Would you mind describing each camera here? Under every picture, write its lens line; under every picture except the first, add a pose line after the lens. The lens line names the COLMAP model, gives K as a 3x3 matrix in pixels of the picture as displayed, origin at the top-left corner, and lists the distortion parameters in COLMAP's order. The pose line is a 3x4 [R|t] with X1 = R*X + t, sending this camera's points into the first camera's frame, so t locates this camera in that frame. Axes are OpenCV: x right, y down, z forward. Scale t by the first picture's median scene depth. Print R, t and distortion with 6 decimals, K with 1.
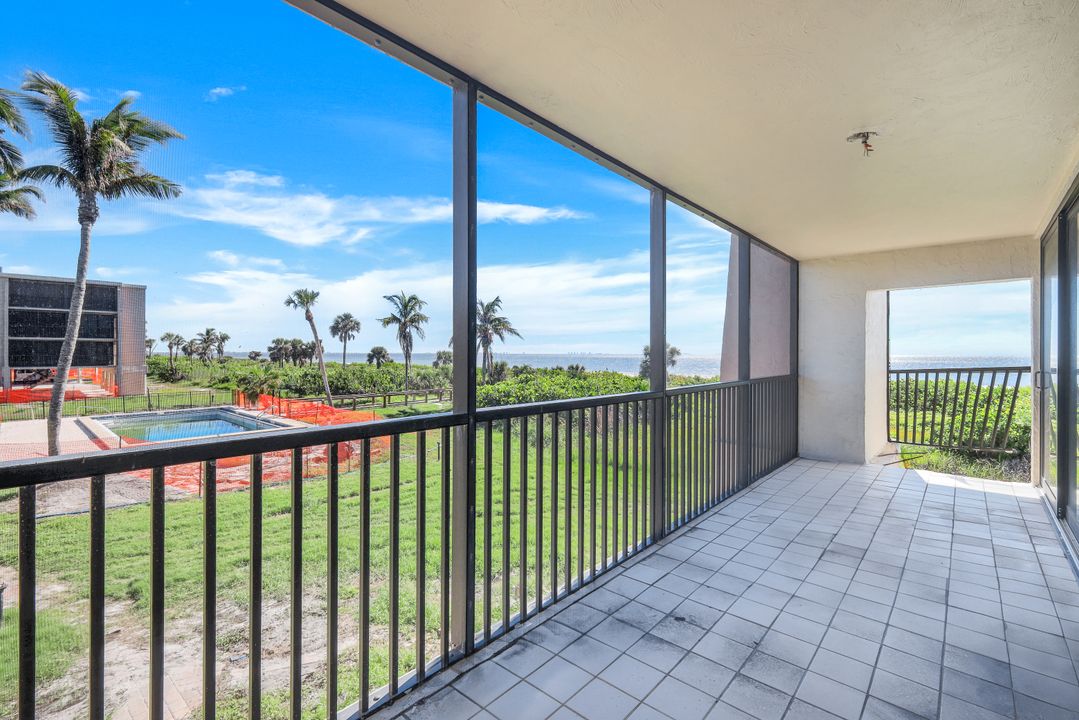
lens RADIAL K [[472.3, 0, 543.0], [0, 472.3, 355.1], [0, 0, 1]] dist [0.001230, 0.000109]
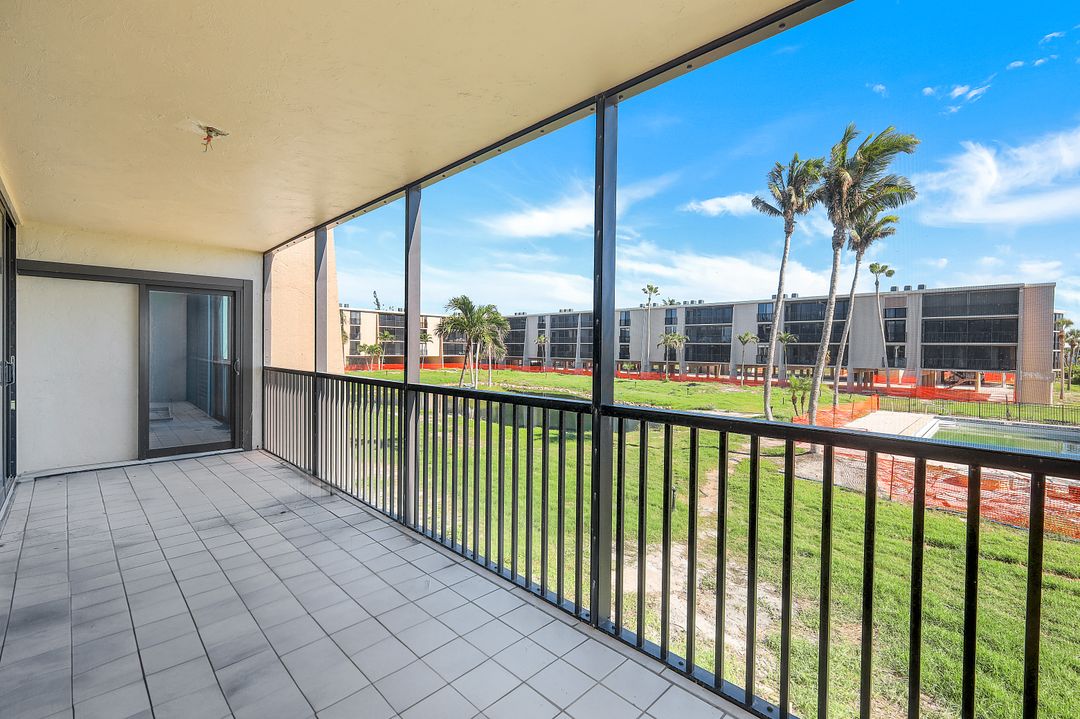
lens RADIAL K [[468.4, 0, 541.8], [0, 468.4, 358.1], [0, 0, 1]] dist [-0.000496, -0.000042]
pose [[-0.052388, 0.013346, -0.998538, 0.288502], [-0.018113, 0.999733, 0.014313, 0.000729], [0.998463, 0.018836, -0.052132, 0.309842]]
